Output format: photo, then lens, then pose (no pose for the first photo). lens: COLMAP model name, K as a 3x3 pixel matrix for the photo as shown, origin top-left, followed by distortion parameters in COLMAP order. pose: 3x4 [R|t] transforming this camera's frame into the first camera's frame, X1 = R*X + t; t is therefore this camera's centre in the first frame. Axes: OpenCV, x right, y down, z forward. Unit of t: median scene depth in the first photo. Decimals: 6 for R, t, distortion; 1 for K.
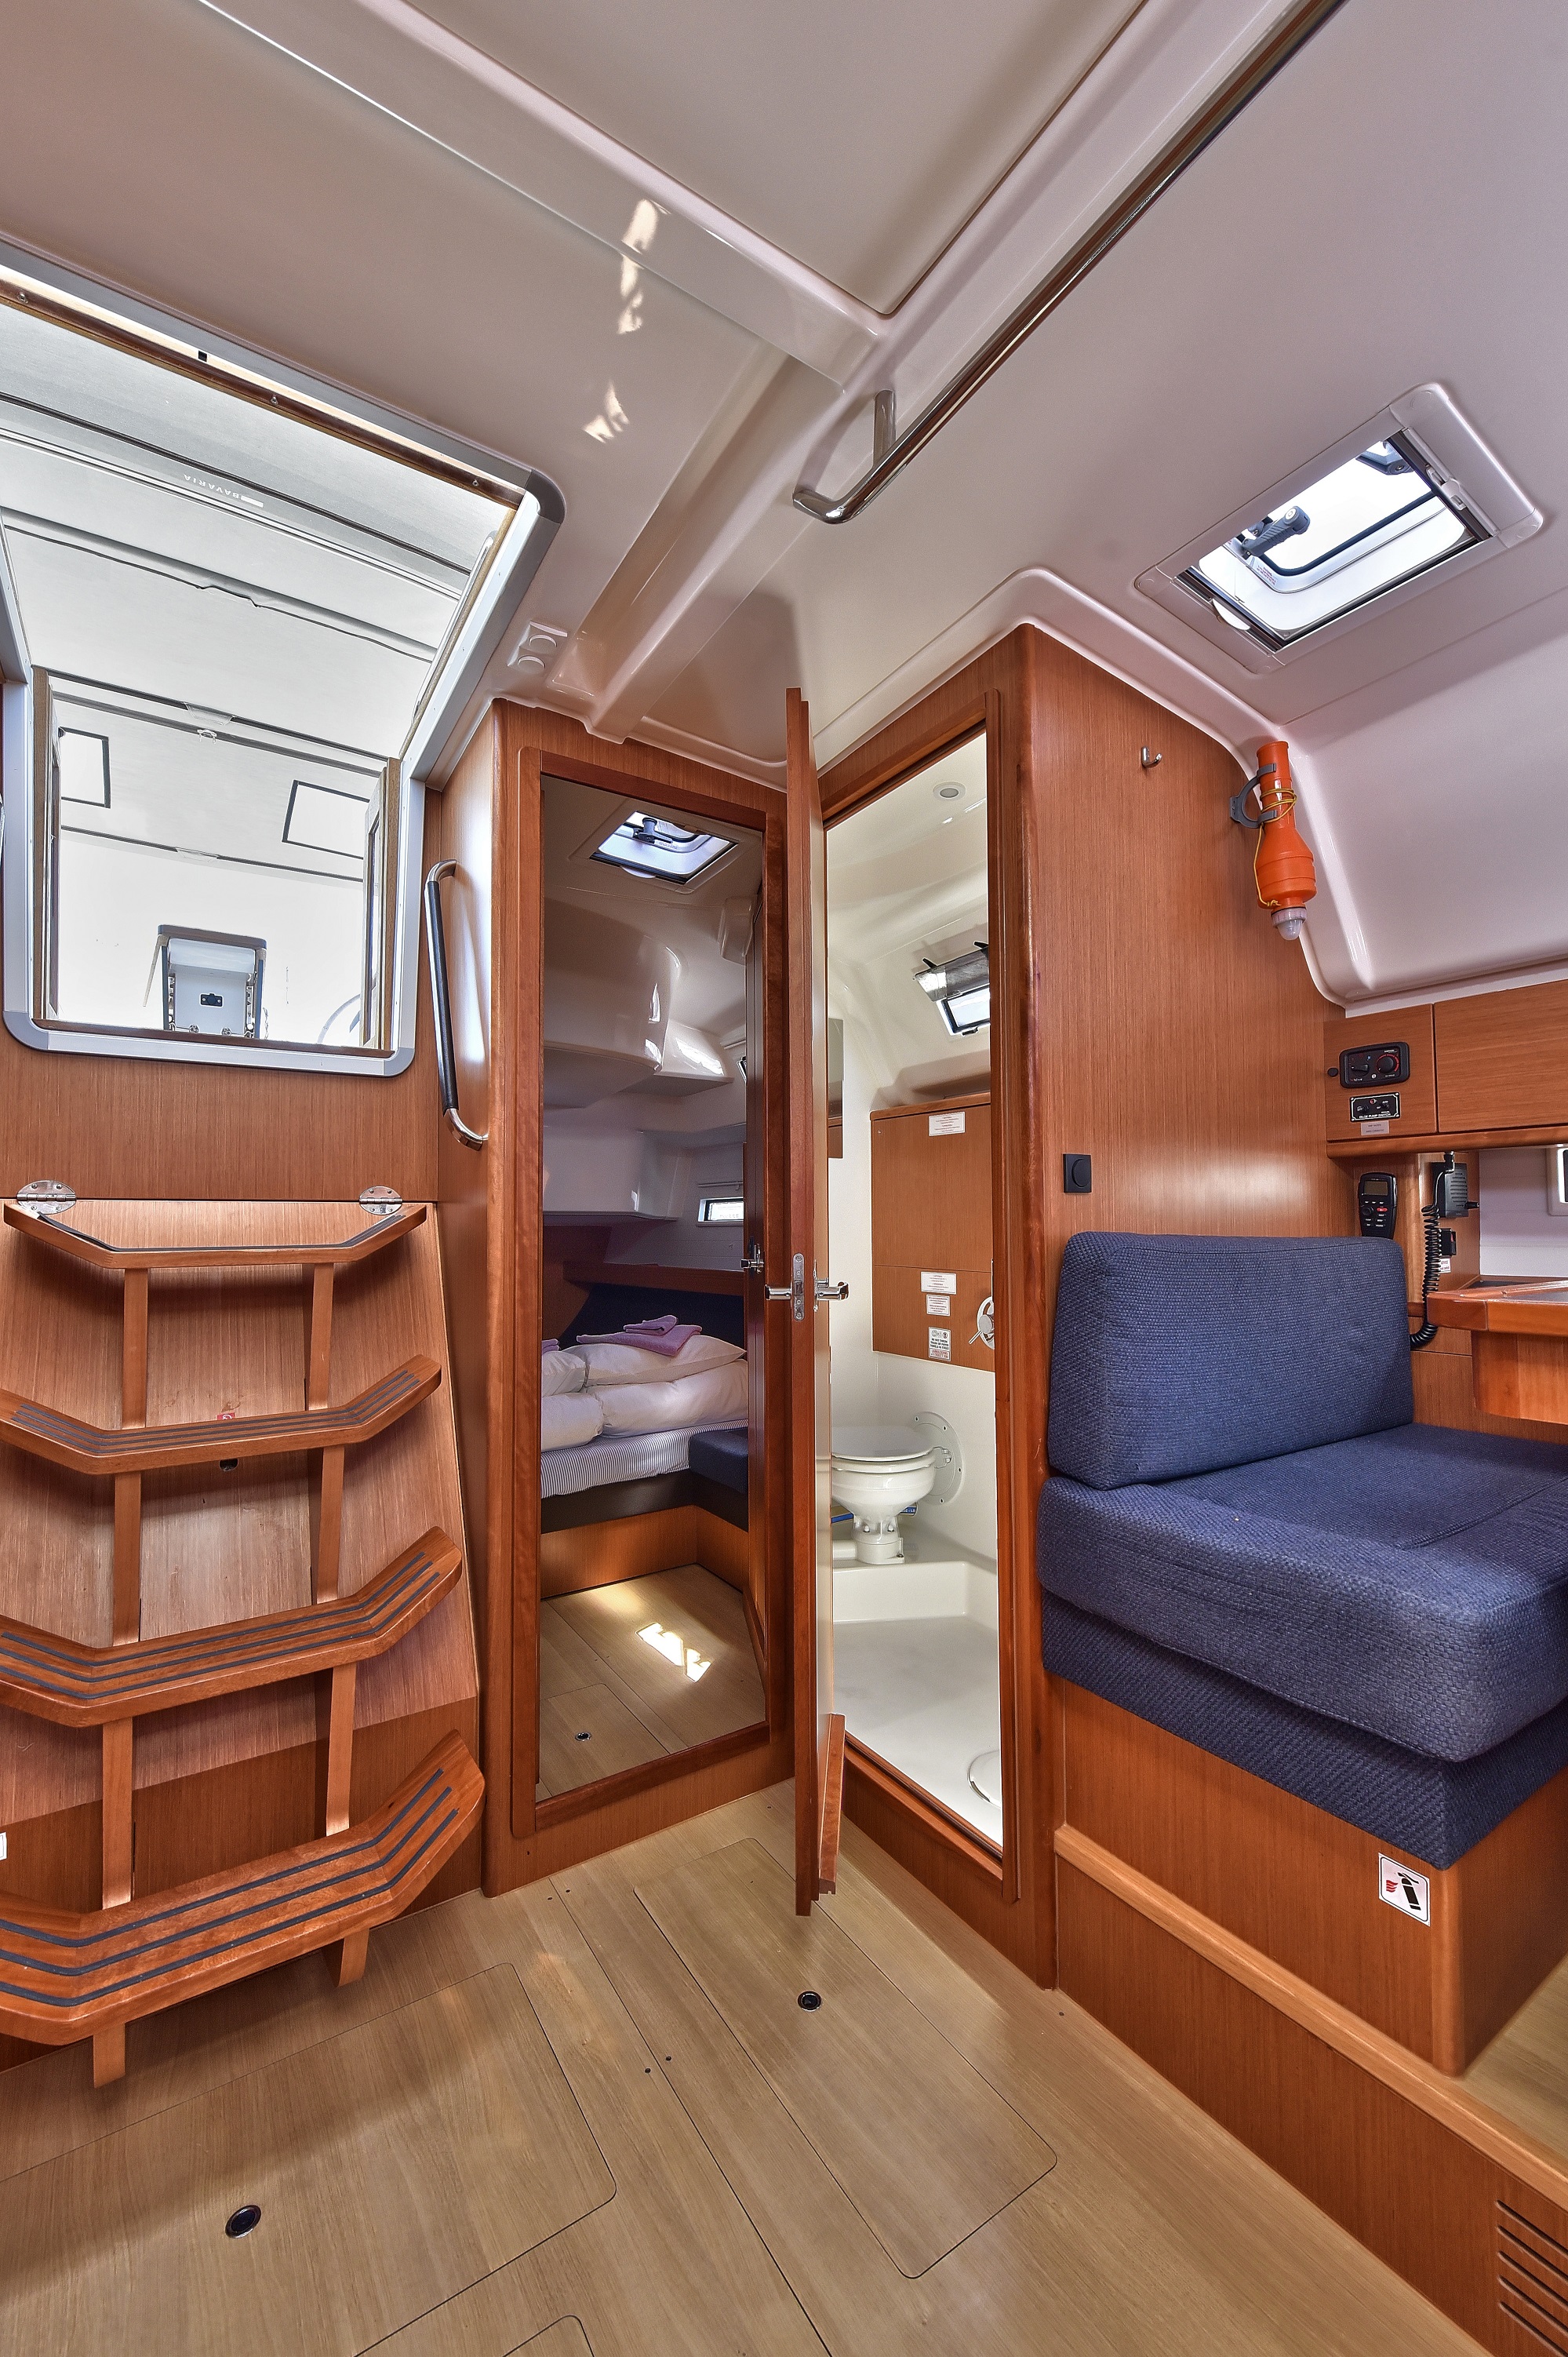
lens RADIAL K [[928.6, 0, 784.5], [0, 928.6, 1189.8], [0, 0, 1]] dist [-0.000467, -0.000482]
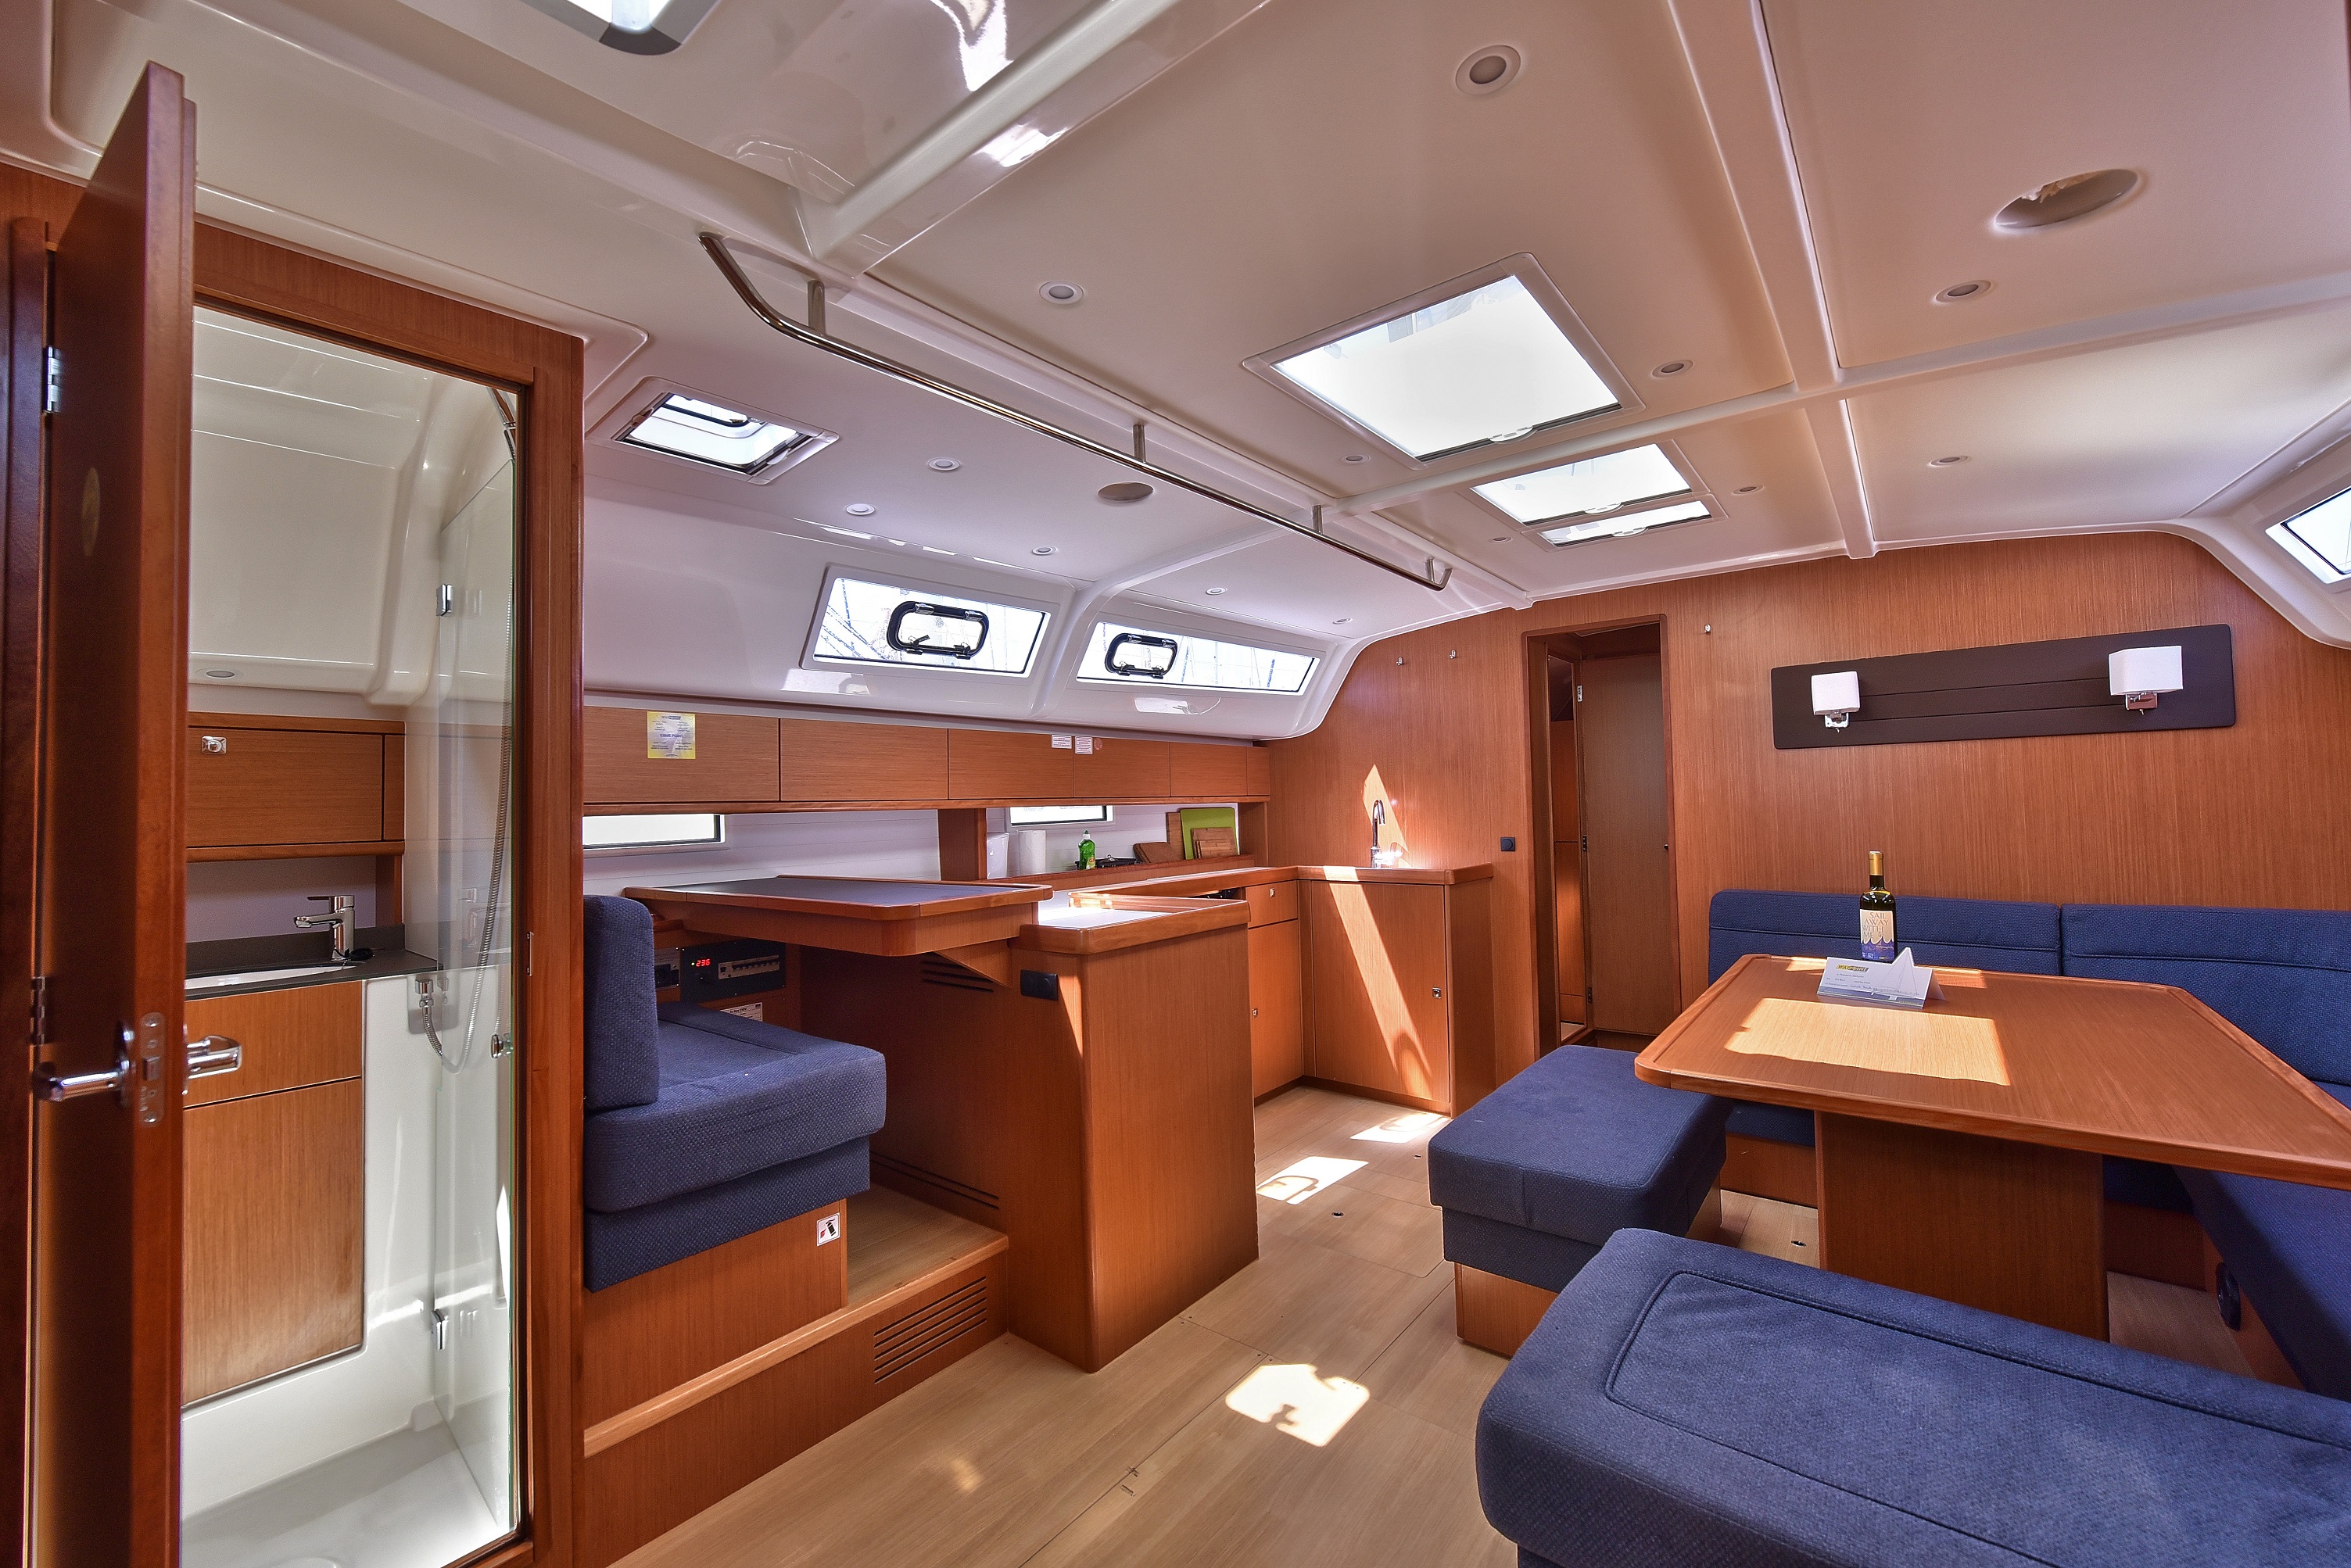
lens RADIAL K [[926.3, 0, 1153.3], [0, 926.3, 778.9], [0, 0, 1]] dist [-0.000467, -0.000482]
pose [[-0.292454, 0.045165, 0.955213, -0.878729], [-0.008563, 0.998720, -0.049844, -0.043163], [-0.956241, -0.022756, -0.291693, 0.611397]]
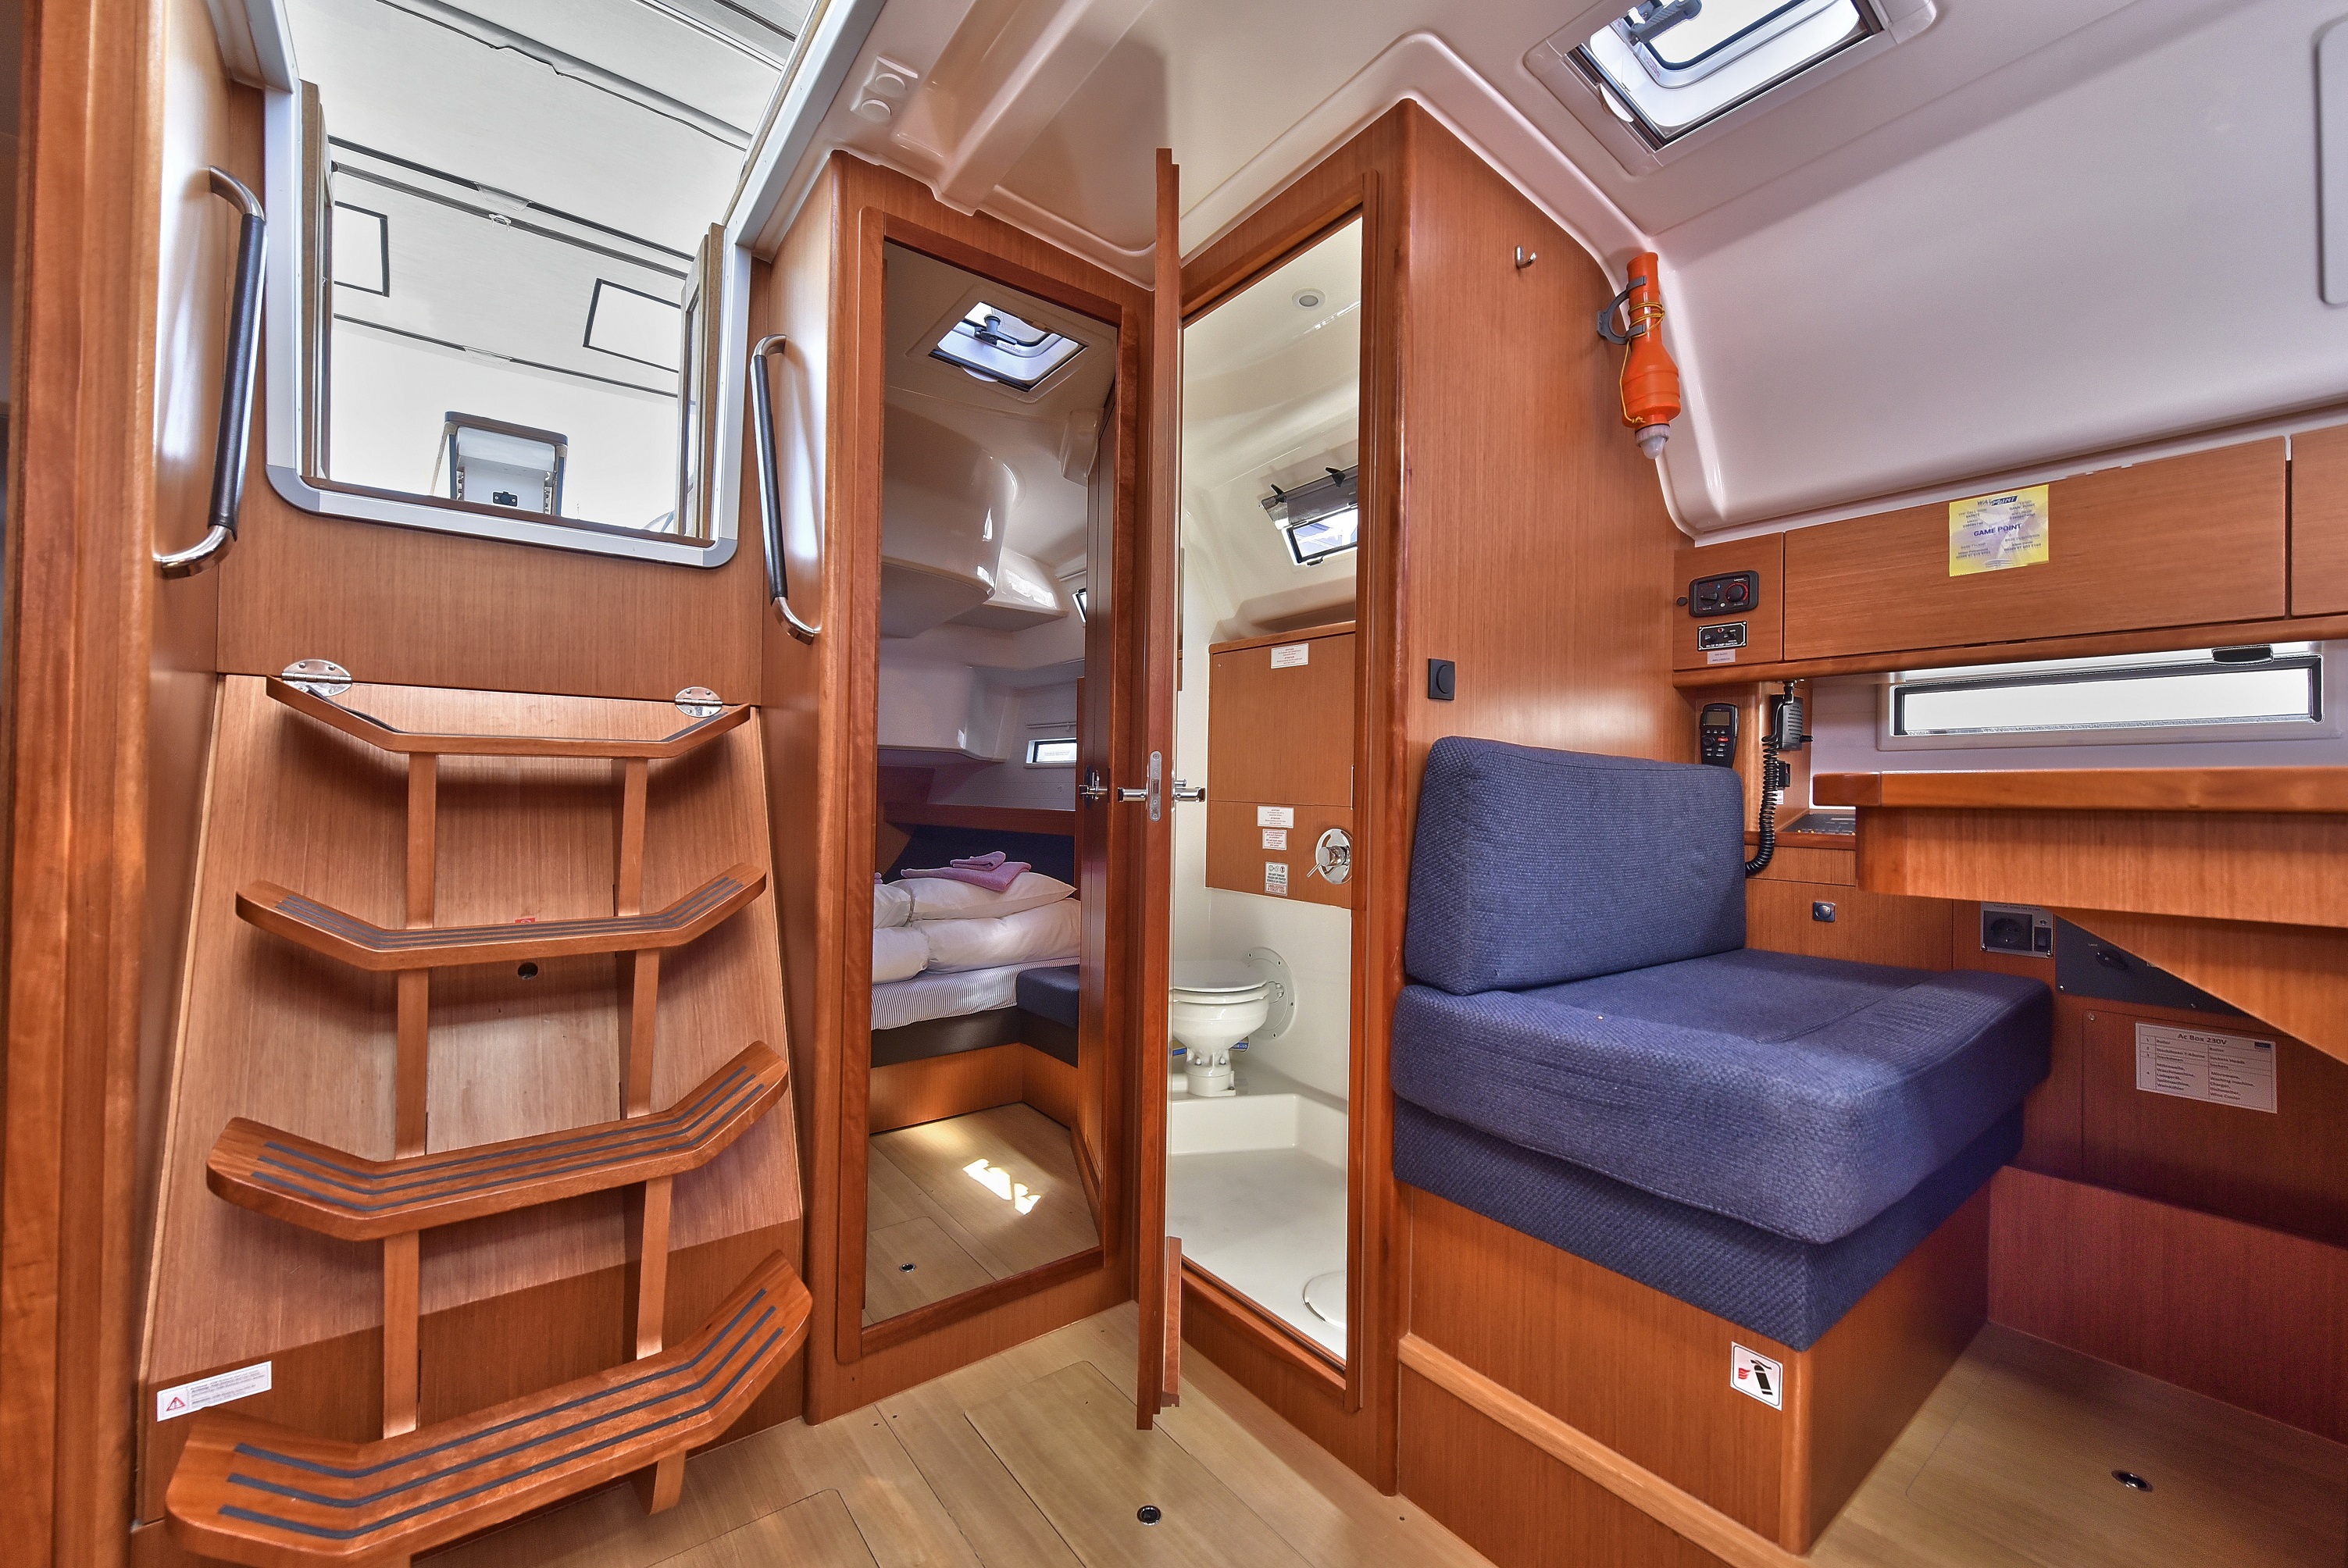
lens RADIAL K [[928.0, 0, 1170.5], [0, 928.0, 782.2], [0, 0, 1]] dist [0.001046, -0.000695]
pose [[0.997127, 0.022423, 0.072346, -0.033503], [-0.024598, 0.999268, 0.029305, 0.063554], [-0.071636, -0.031001, 0.996949, 0.041176]]
